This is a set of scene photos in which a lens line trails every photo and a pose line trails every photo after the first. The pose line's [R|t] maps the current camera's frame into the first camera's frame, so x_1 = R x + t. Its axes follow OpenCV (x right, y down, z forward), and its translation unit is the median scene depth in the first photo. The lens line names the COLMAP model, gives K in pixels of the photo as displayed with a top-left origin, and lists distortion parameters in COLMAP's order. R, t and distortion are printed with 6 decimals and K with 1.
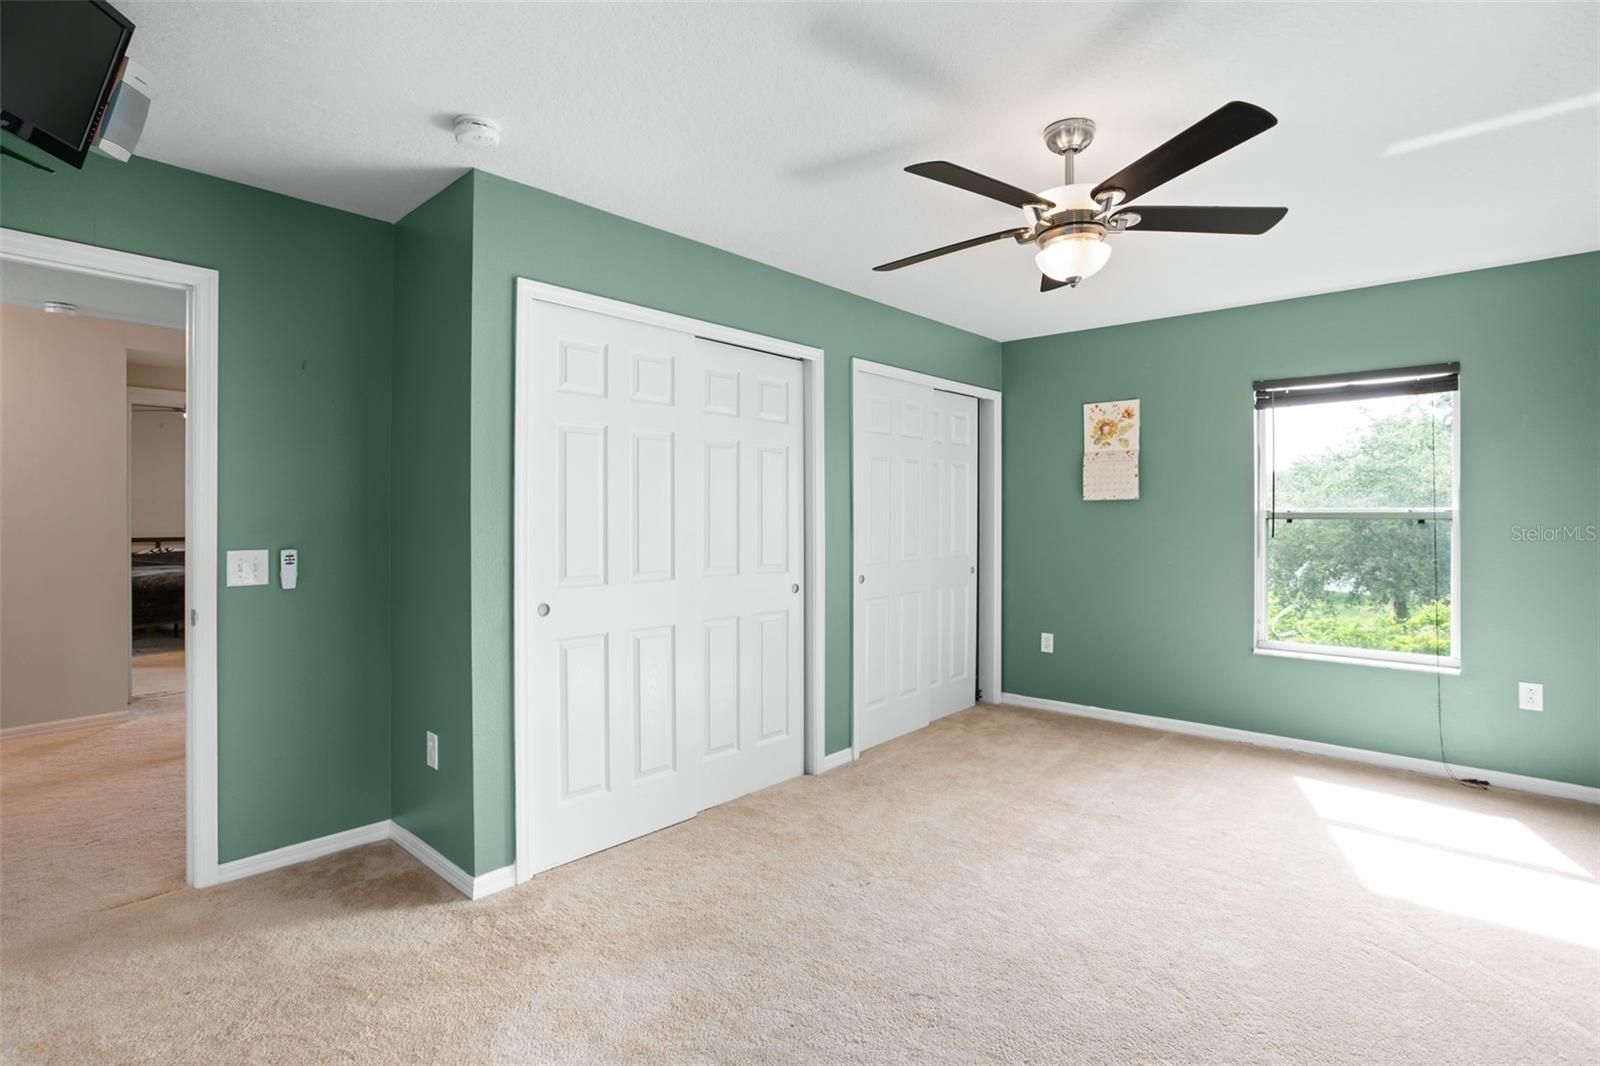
lens RADIAL K [[787.1, 0, 796.5], [0, 787.1, 523.8], [0, 0, 1]] dist [-0.051312, 0.027101]
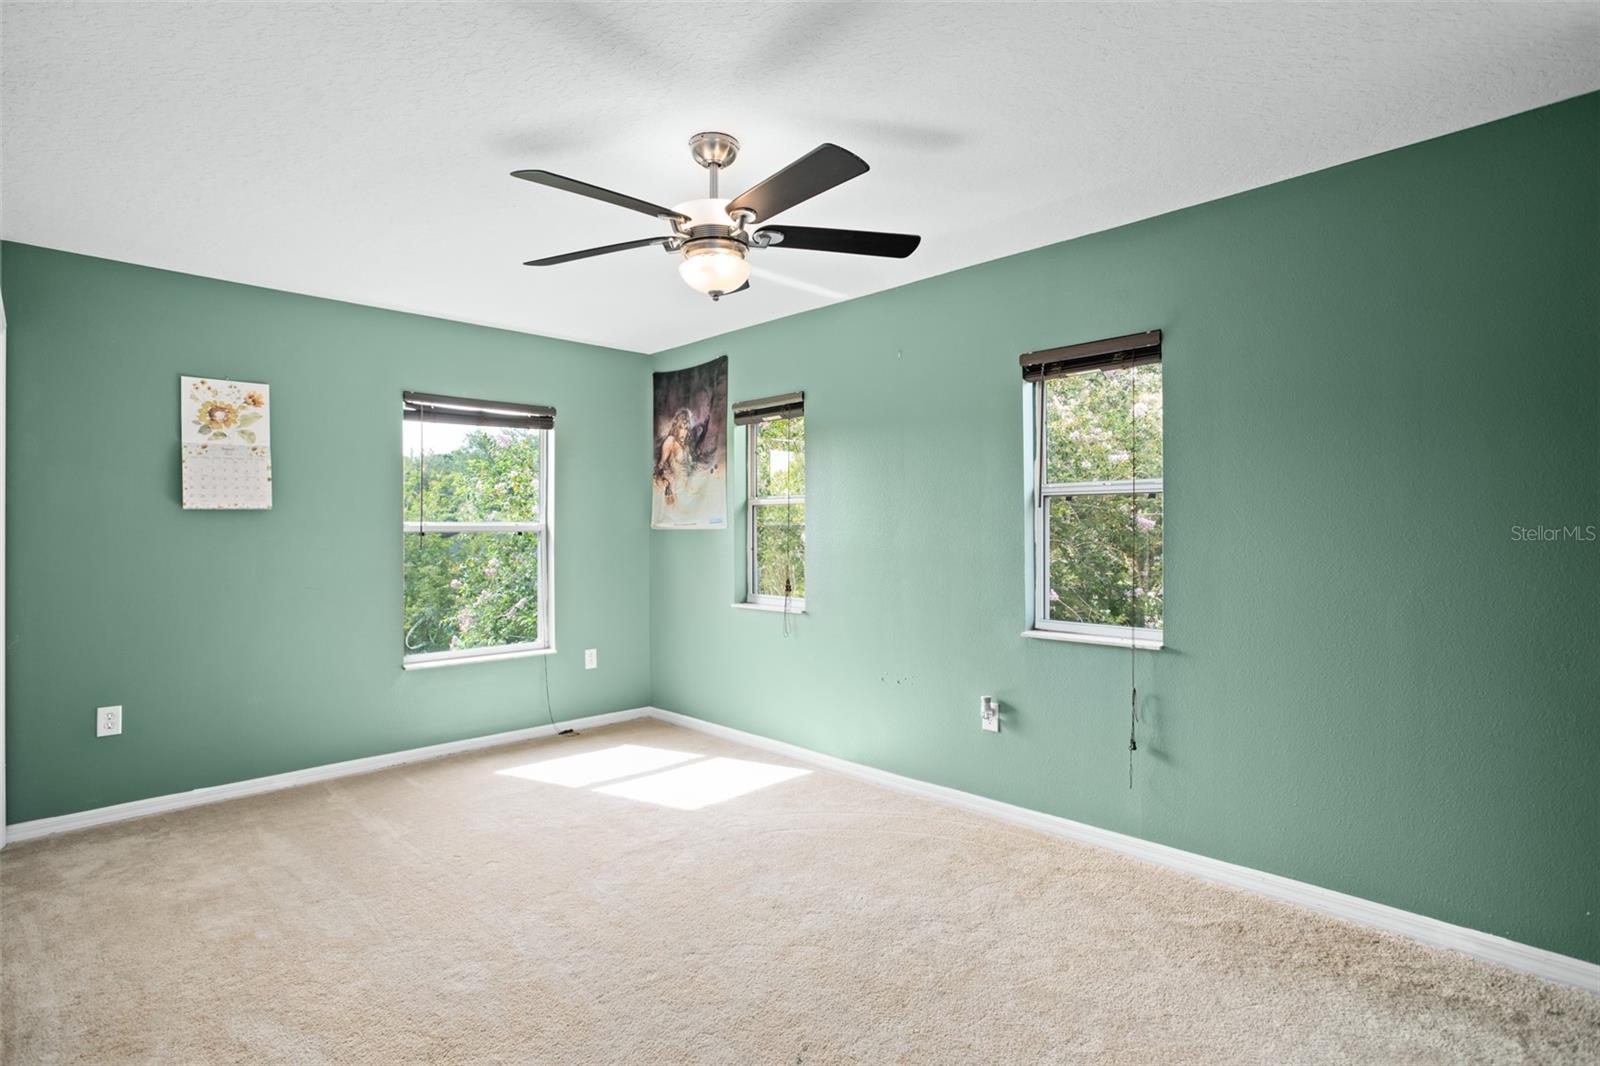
lens RADIAL K [[787.1, 0, 798.1], [0, 787.1, 532.1], [0, 0, 1]] dist [-0.051312, 0.027101]
pose [[0.066092, -0.006689, 0.997791, -0.317075], [0.016550, 0.999847, 0.005606, -0.003179], [-0.997676, 0.016143, 0.066192, 0.400046]]
